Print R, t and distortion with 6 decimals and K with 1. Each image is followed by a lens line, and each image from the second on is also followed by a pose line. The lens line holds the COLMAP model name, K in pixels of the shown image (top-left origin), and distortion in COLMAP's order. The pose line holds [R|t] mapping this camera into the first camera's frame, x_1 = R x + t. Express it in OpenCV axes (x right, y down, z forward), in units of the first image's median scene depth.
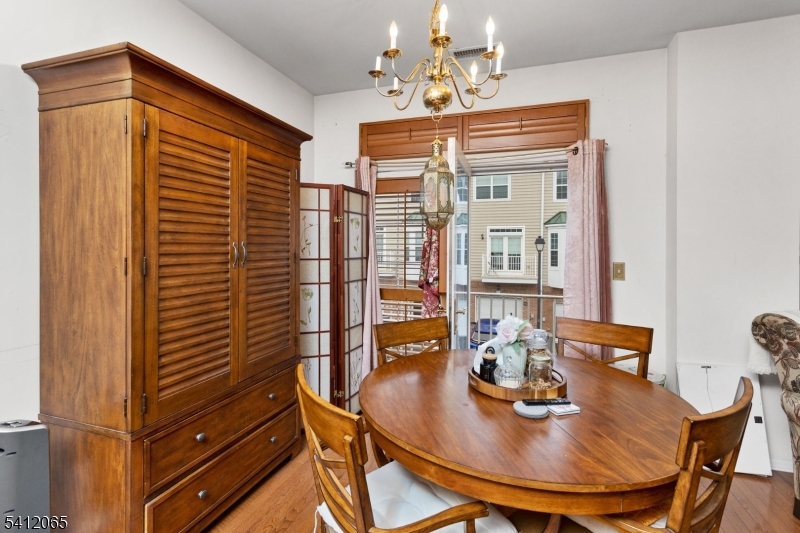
lens RADIAL K [[381.3, 0, 405.9], [0, 381.3, 252.0], [0, 0, 1]] dist [-0.015213, 0.000267]
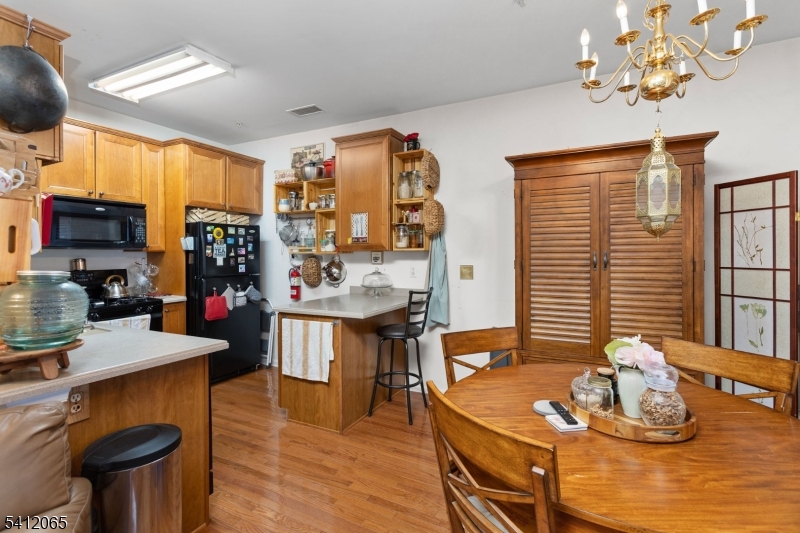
lens RADIAL K [[381.3, 0, 401.3], [0, 381.3, 260.6], [0, 0, 1]] dist [-0.015213, 0.000267]
pose [[-0.150902, 0.007685, -0.988519, 0.882851], [-0.011641, 0.999887, 0.009550, 0.003135], [0.988480, 0.012948, -0.150795, 0.466666]]
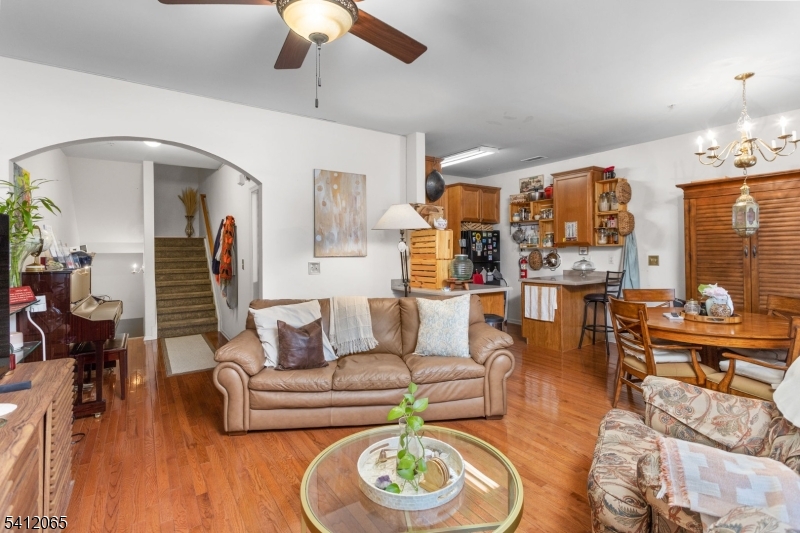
lens RADIAL K [[381.3, 0, 394.7], [0, 381.3, 252.7], [0, 0, 1]] dist [-0.015213, 0.000267]
pose [[-0.613960, 0.003744, -0.789328, 2.039903], [-0.005307, 0.999947, 0.008871, 0.005654], [0.789319, 0.009636, -0.613907, 0.672812]]
